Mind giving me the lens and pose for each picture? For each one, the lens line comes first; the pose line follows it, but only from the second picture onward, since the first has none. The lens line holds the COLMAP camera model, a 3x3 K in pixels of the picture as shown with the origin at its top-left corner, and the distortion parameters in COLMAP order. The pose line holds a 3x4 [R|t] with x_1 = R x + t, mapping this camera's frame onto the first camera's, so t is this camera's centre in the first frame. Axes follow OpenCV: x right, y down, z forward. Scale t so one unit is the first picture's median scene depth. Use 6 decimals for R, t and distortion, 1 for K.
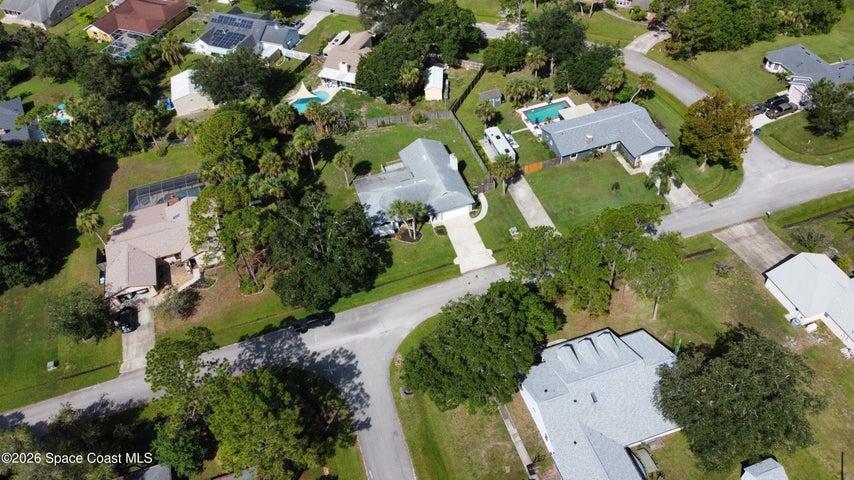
lens RADIAL K [[647.2, 0, 425.4], [0, 647.2, 242.6], [0, 0, 1]] dist [0.001863, -0.003740]
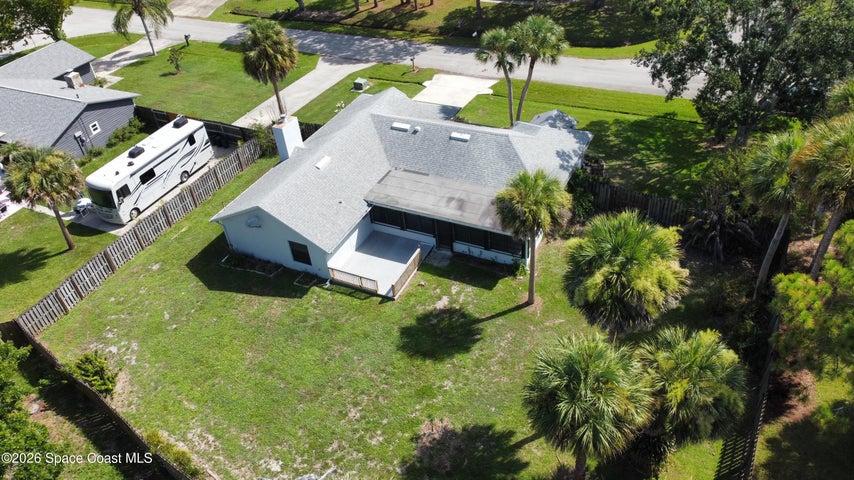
lens RADIAL K [[654.6, 0, 427.0], [0, 654.6, 240.0], [0, 0, 1]] dist [0.004282, -0.003631]
pose [[-0.702909, -0.320878, 0.634788, -0.281706], [0.603782, 0.202583, 0.770978, -0.371419], [-0.375987, 0.925201, 0.051343, 1.051068]]
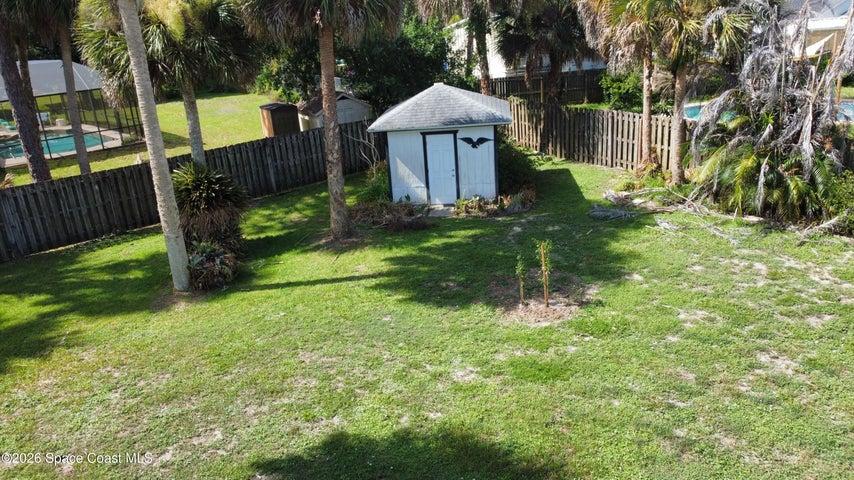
lens RADIAL K [[647.2, 0, 425.4], [0, 647.2, 242.6], [0, 0, 1]] dist [0.001863, -0.003740]
pose [[0.417934, 0.345335, -0.840283, -0.064186], [-0.634251, 0.773124, 0.002275, -0.148325], [0.650428, 0.531999, 0.542144, 1.058313]]
